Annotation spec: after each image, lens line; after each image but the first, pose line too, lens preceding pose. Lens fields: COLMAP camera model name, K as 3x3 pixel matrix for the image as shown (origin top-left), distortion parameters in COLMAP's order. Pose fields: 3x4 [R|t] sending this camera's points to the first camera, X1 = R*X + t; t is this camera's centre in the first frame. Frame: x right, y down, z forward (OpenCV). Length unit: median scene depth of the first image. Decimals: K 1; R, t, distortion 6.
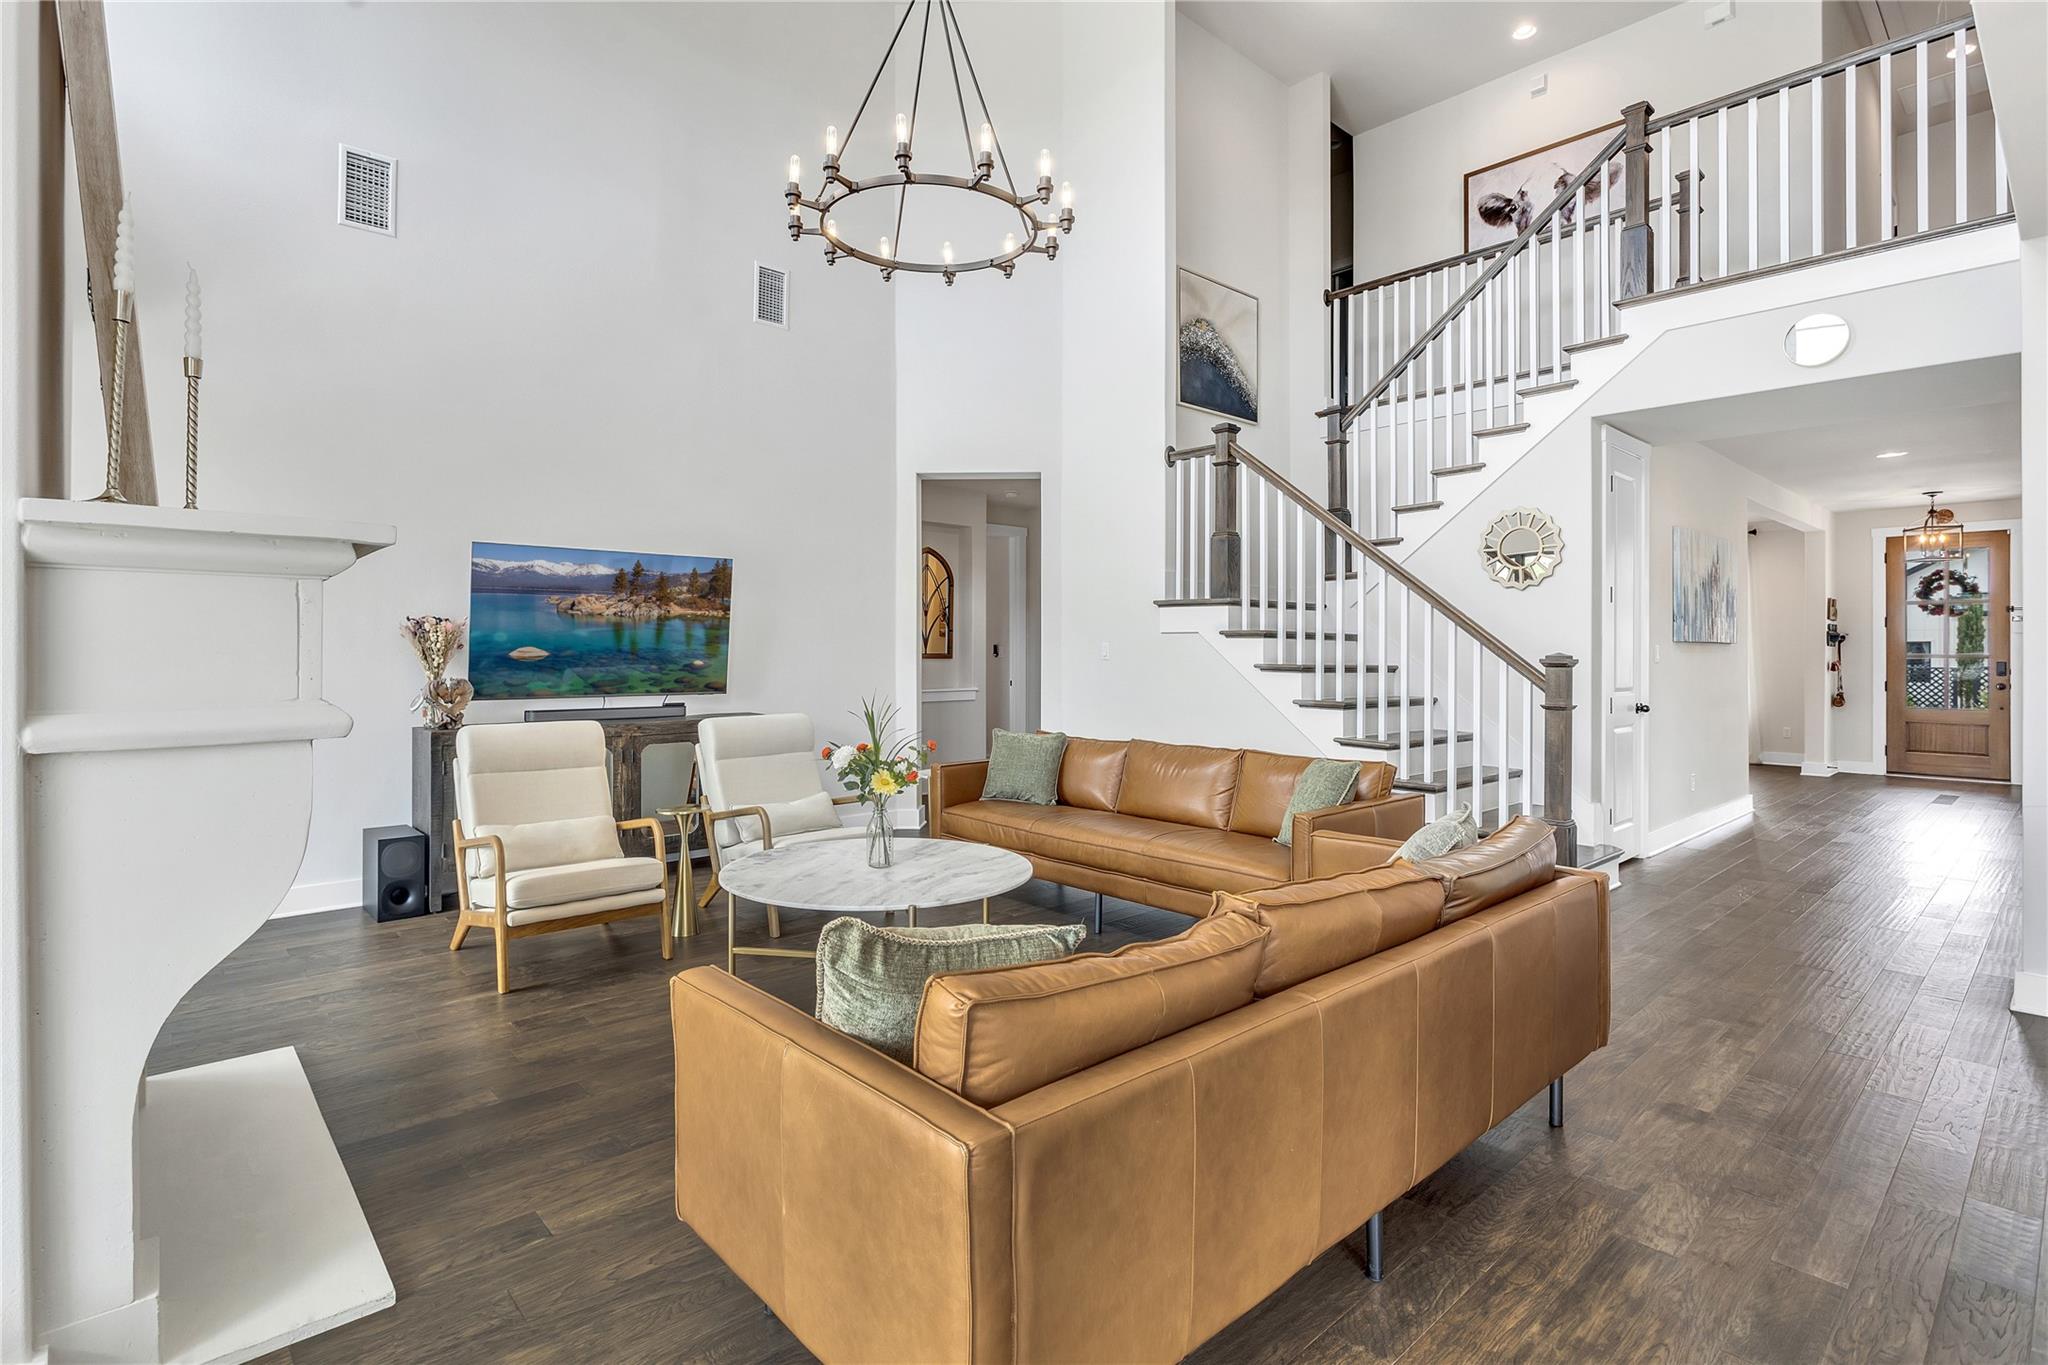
lens RADIAL K [[1008.7, 0, 1014.7], [0, 1008.7, 642.9], [0, 0, 1]] dist [-0.007543, 0.000125]
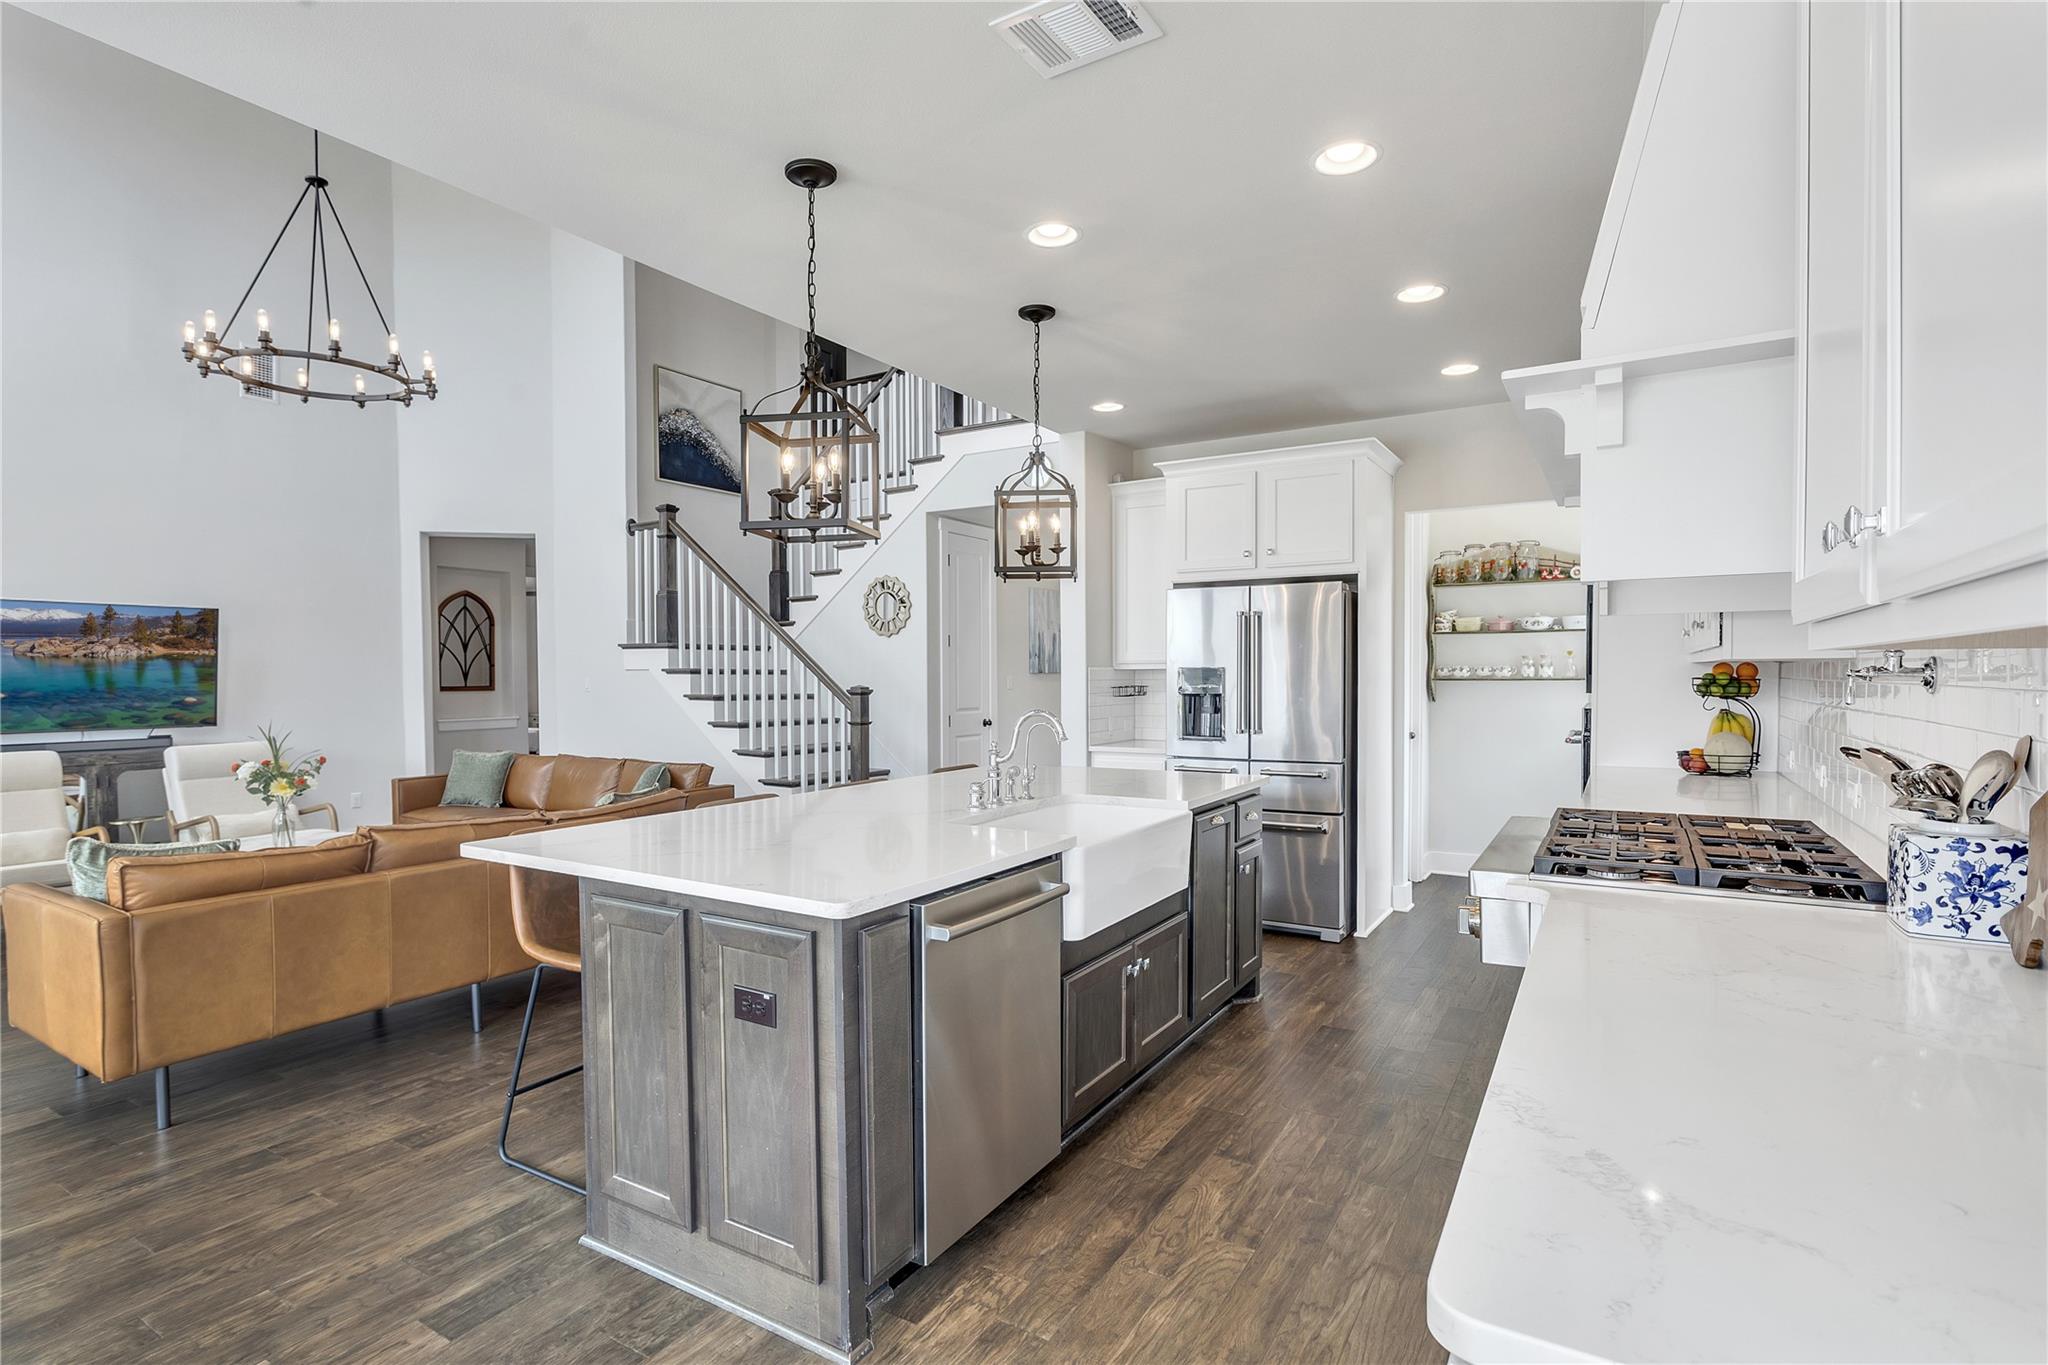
lens RADIAL K [[1015.6, 0, 979.9], [0, 1015.6, 694.6], [0, 0, 1]] dist [-0.004018, -0.000519]
pose [[0.965515, -0.012998, 0.260024, 0.274615], [0.006095, 0.999608, 0.027337, -0.012412], [-0.260277, -0.024809, 0.965215, -0.364096]]
